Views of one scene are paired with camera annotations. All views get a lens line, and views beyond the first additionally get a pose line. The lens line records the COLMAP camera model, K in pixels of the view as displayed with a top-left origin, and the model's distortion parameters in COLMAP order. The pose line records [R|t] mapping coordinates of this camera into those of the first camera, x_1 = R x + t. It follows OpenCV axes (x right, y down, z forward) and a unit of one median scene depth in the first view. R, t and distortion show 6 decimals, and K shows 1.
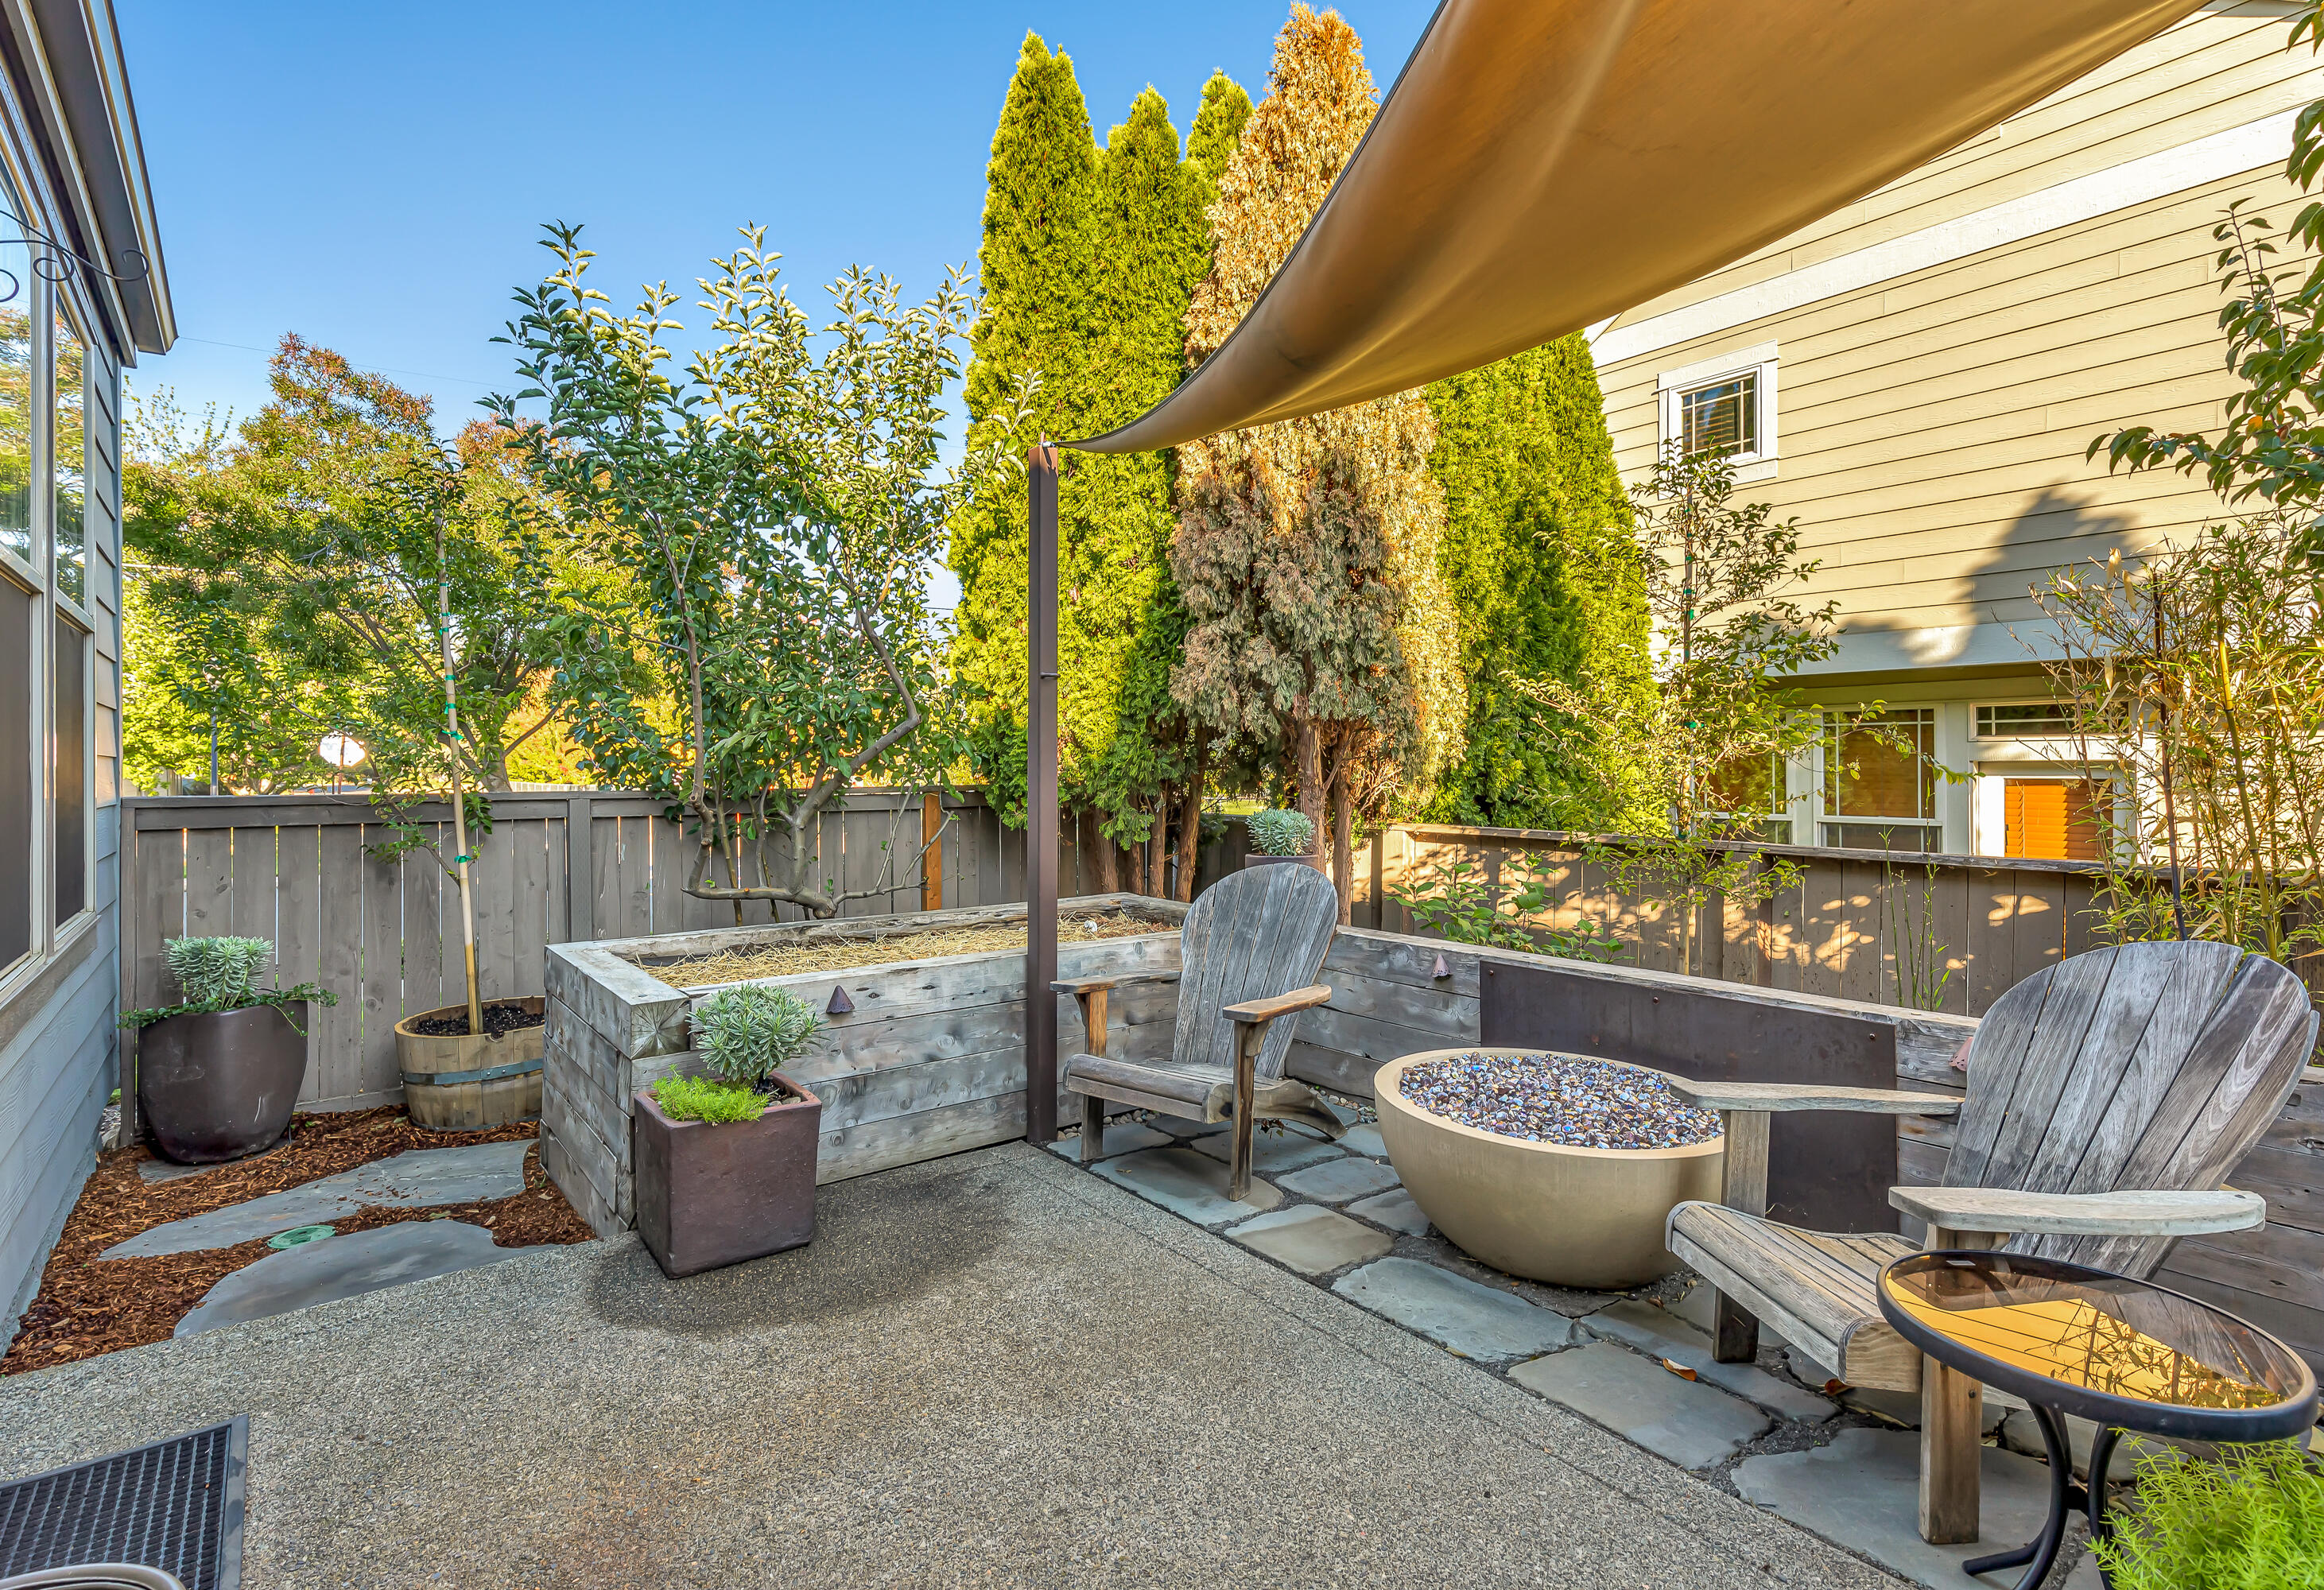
lens RADIAL K [[1151.2, 0, 1158.1], [0, 1151.2, 761.7], [0, 0, 1]] dist [0.012966, -0.000058]
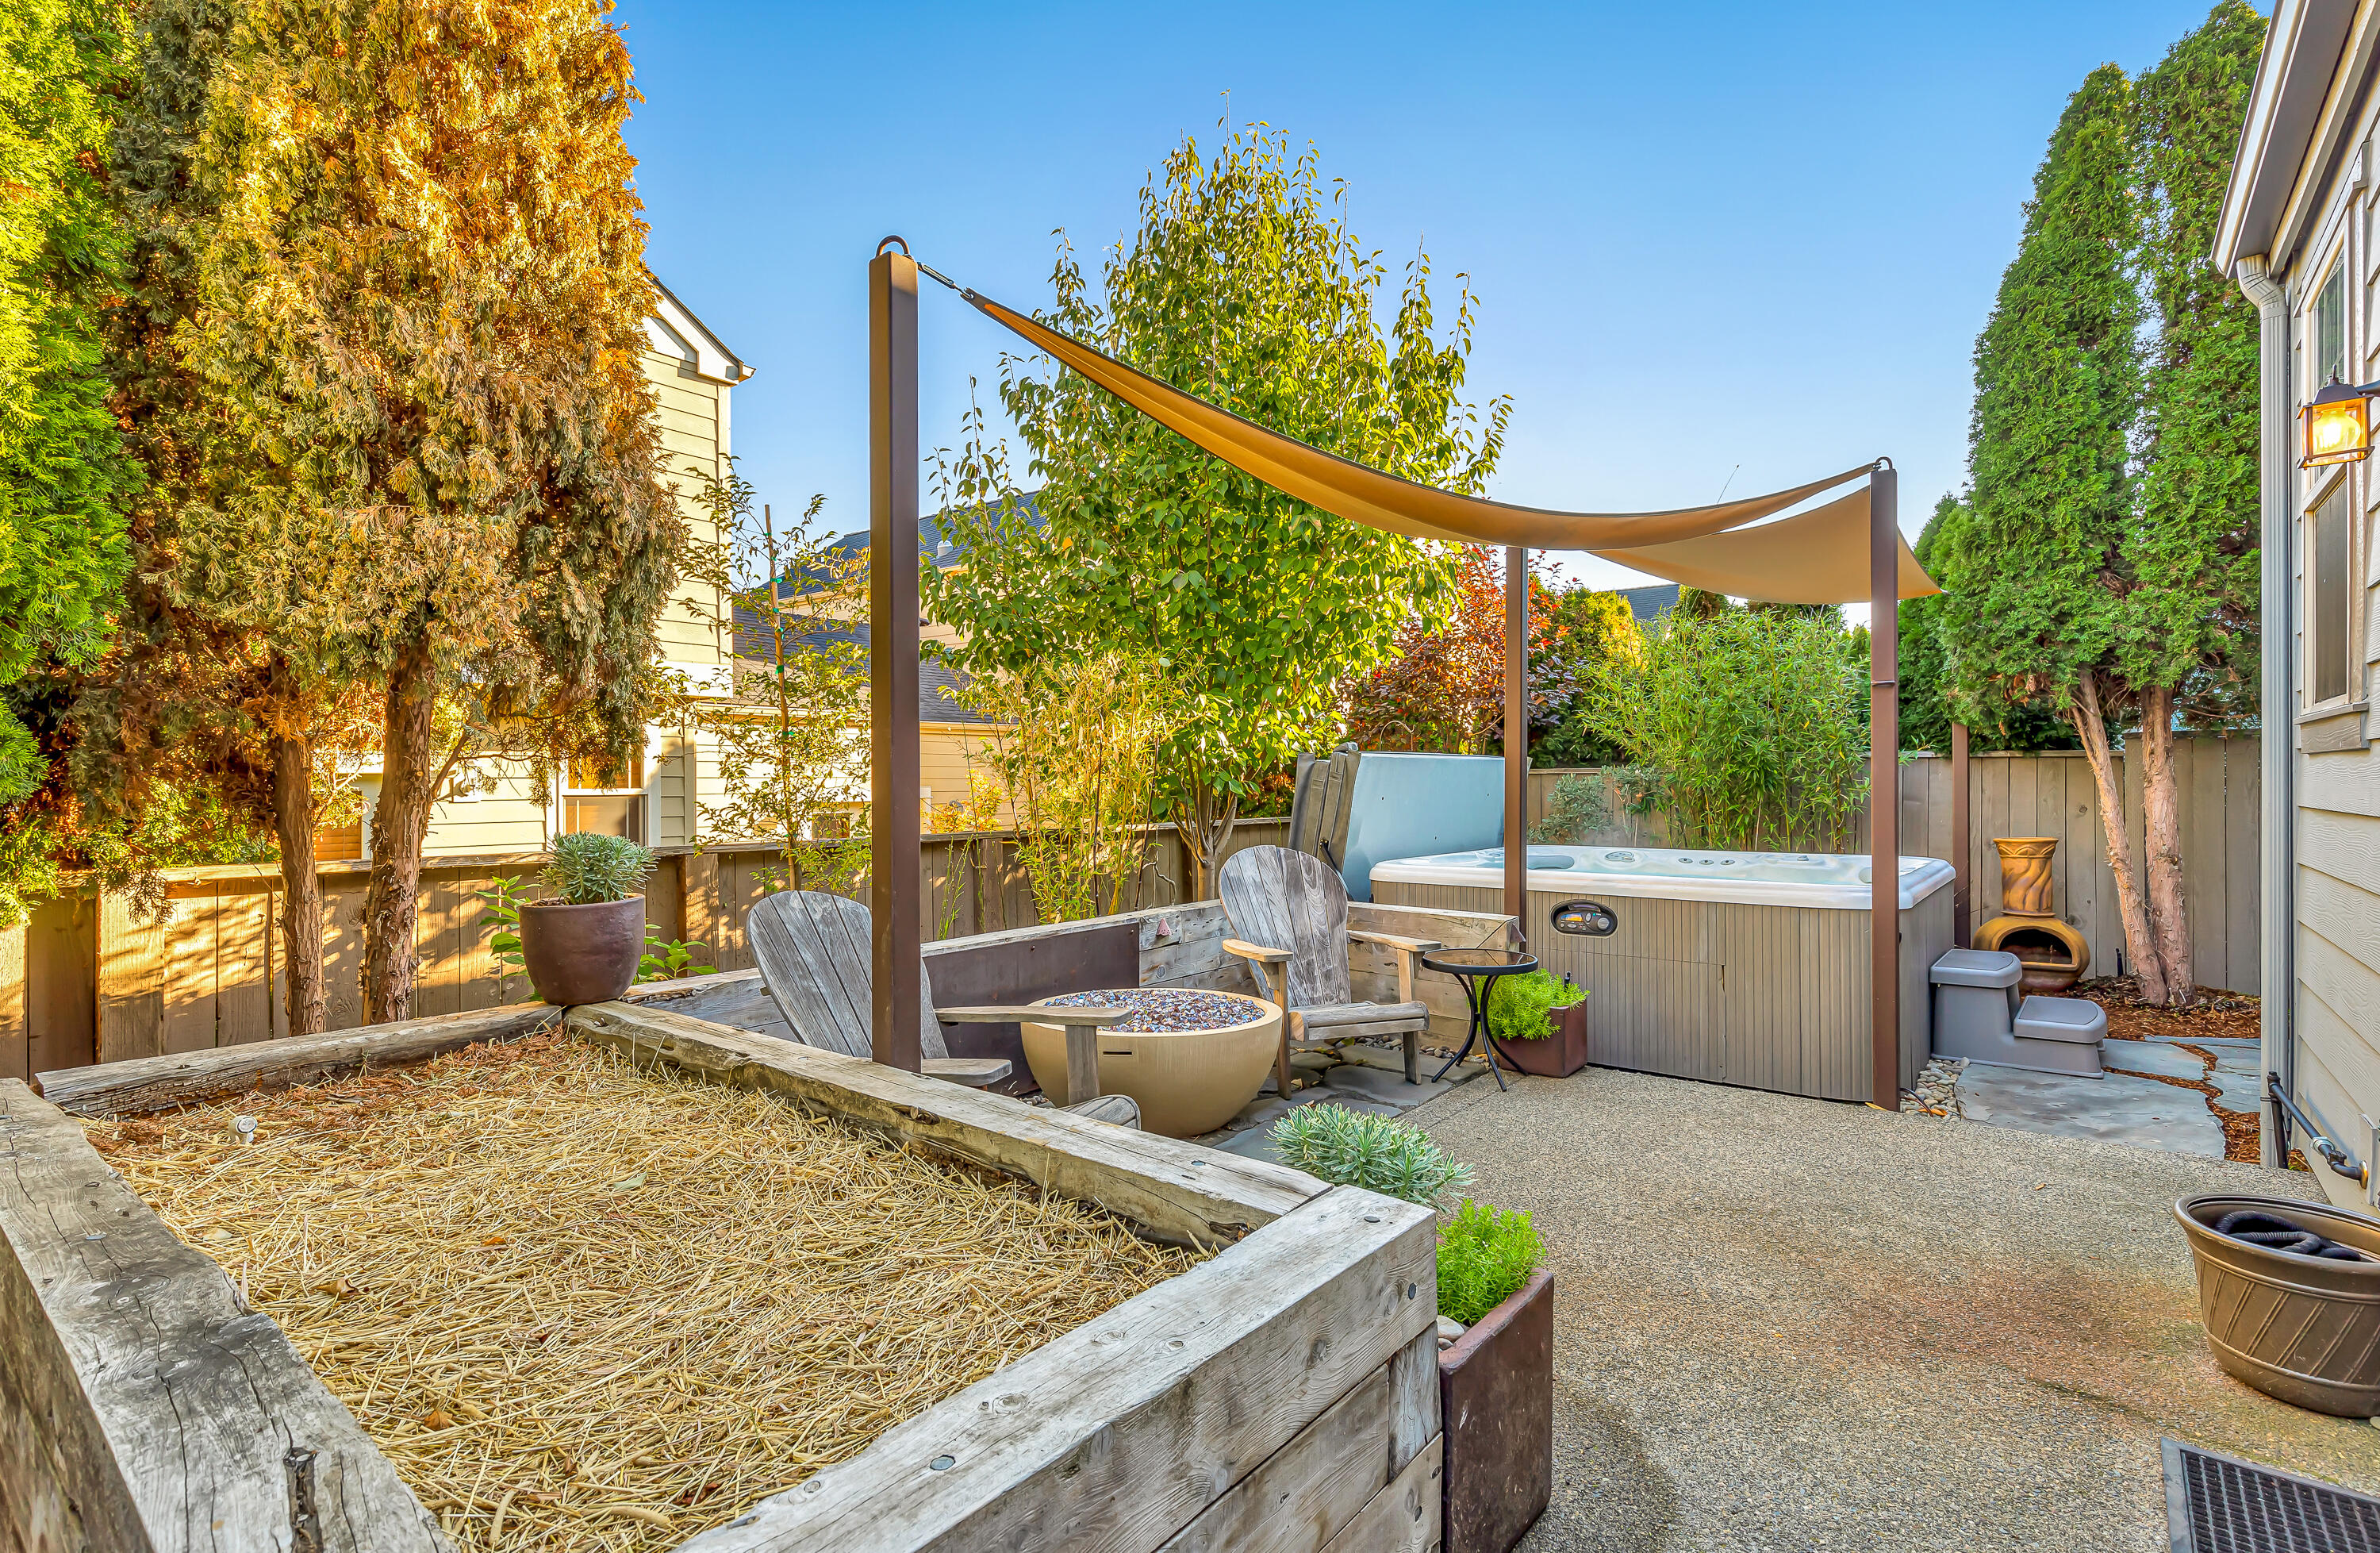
lens RADIAL K [[1122.7, 0, 1185.8], [0, 1122.7, 780.9], [0, 0, 1]] dist [0.001116, 0.000159]
pose [[-0.236055, 0.002041, 0.971737, -0.614590], [0.003063, 0.999994, -0.001356, 0.013977], [-0.971735, 0.002656, -0.236060, 0.824690]]
